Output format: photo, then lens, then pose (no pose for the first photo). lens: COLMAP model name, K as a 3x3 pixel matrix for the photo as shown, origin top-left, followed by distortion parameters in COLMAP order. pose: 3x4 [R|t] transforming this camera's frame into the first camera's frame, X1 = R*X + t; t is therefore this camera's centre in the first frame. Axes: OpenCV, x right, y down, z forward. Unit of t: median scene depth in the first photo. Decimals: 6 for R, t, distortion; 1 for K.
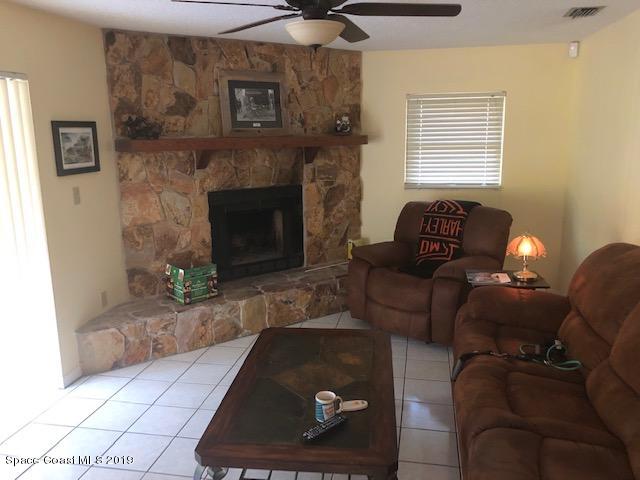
lens RADIAL K [[524.6, 0, 318.2], [0, 524.6, 242.0], [0, 0, 1]] dist [0.041178, -0.058254]
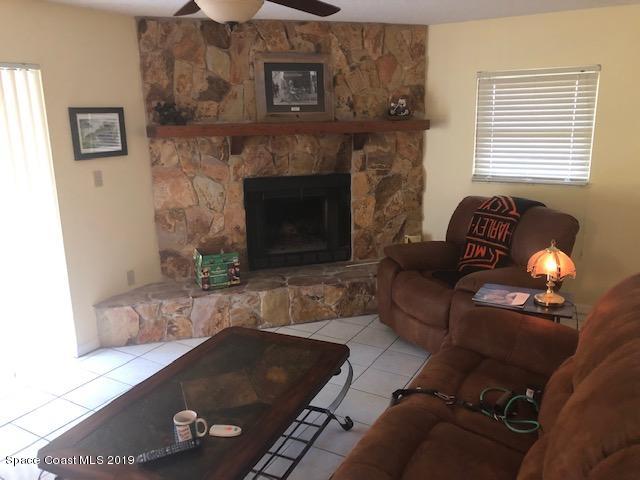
lens RADIAL K [[524.6, 0, 319.4], [0, 524.6, 238.8], [0, 0, 1]] dist [0.041178, -0.058254]
pose [[0.949492, 0.070806, -0.305698, 0.239301], [-0.061698, 0.997318, 0.039366, -0.029742], [0.307665, -0.018517, 0.951314, 0.105545]]
